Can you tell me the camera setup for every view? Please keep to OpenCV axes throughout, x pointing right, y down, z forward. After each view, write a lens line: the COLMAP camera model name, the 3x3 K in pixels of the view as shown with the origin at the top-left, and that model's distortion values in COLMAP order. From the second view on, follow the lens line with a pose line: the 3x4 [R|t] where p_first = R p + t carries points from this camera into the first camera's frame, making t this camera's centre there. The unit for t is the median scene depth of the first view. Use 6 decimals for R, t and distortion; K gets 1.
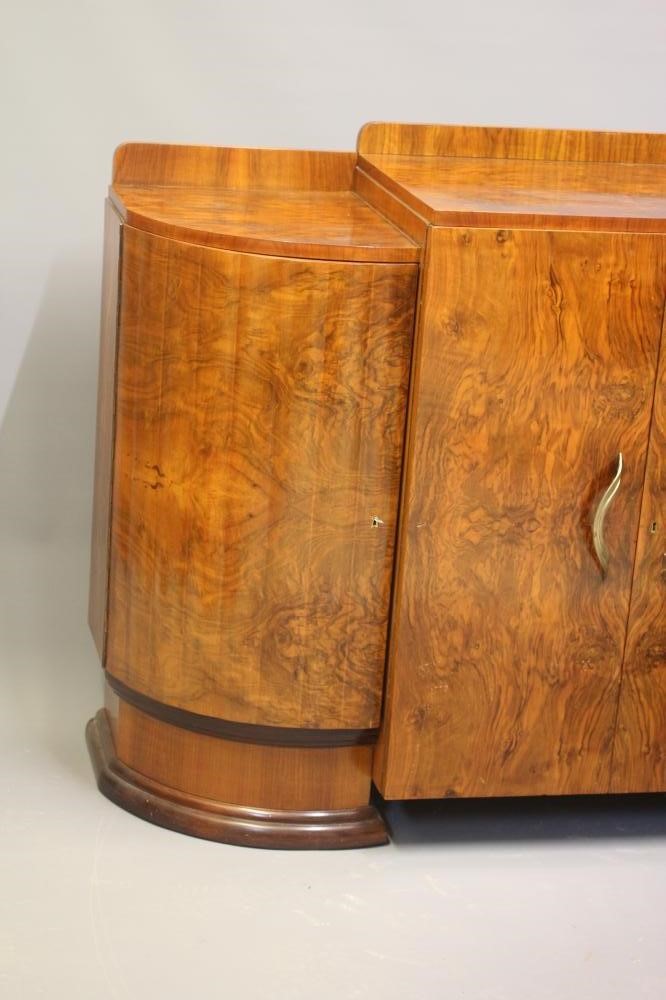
lens RADIAL K [[2290.6, 0, 332.3], [0, 2290.6, 530.5], [0, 0, 1]] dist [-0.029069, -0.029518]
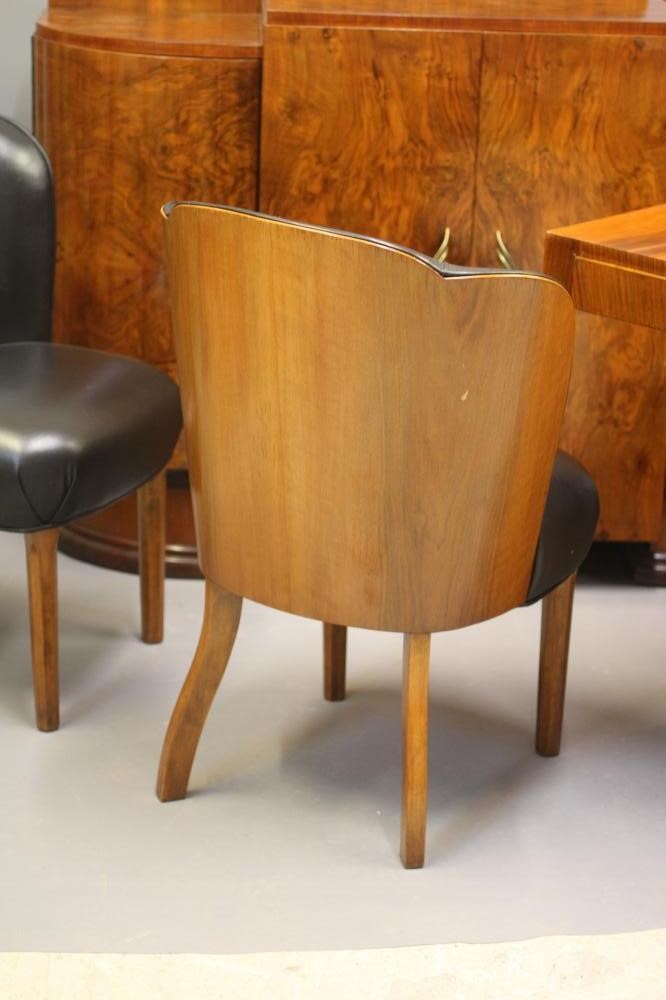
lens RADIAL K [[2290.6, 0, 332.3], [0, 2290.6, 530.5], [0, 0, 1]] dist [-0.029069, -0.029518]
pose [[0.984178, 0.022139, -0.175792, 0.277580], [-0.019923, 0.999698, 0.014359, 0.102741], [0.176057, -0.010630, 0.984323, -0.133564]]
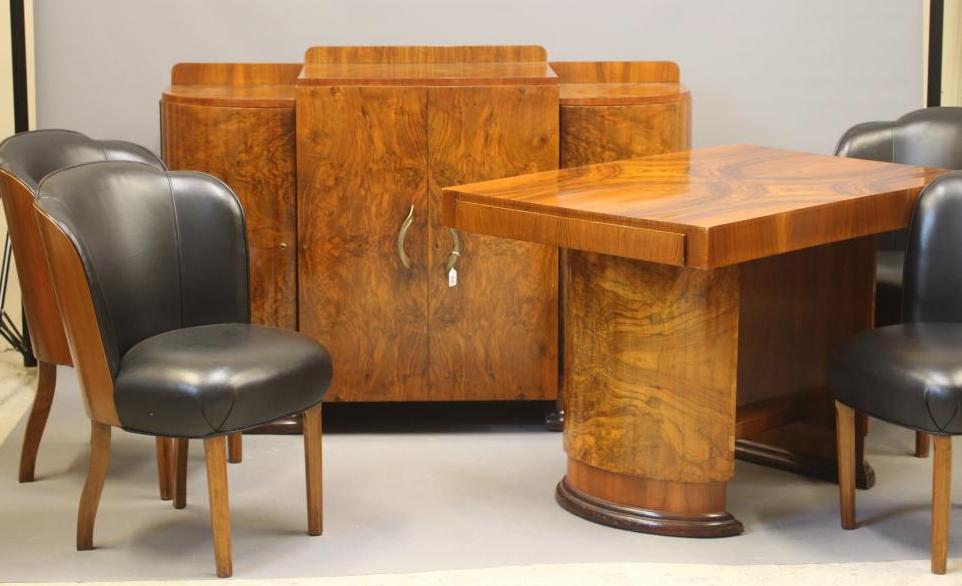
lens RADIAL K [[2304.6, 0, 481.0], [0, 2304.6, 293.0], [0, 0, 1]] dist [-0.011649, 0.283087]
pose [[0.980399, -0.036966, -0.193522, 0.550615], [0.009028, 0.989638, -0.143299, 0.311458], [0.196814, 0.138743, 0.970574, -0.813880]]
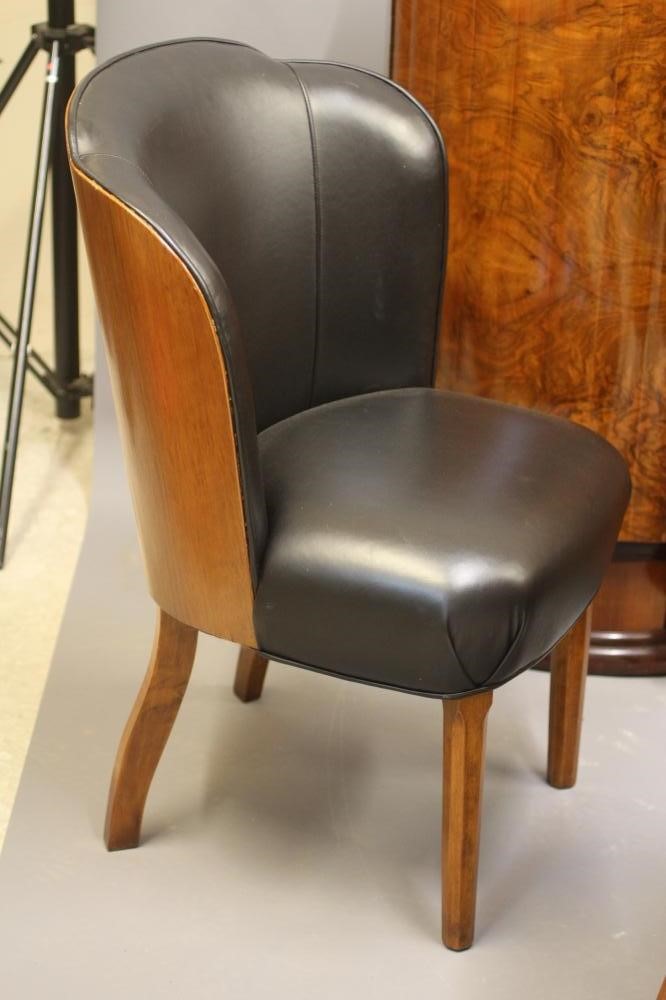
lens RADIAL K [[2290.6, 0, 332.3], [0, 2290.6, 530.5], [0, 0, 1]] dist [-0.029069, -0.029518]
pose [[0.977391, 0.052089, -0.204925, 0.074617], [-0.030455, 0.993755, 0.107346, -0.007645], [0.209237, -0.098678, 0.972873, 0.136756]]
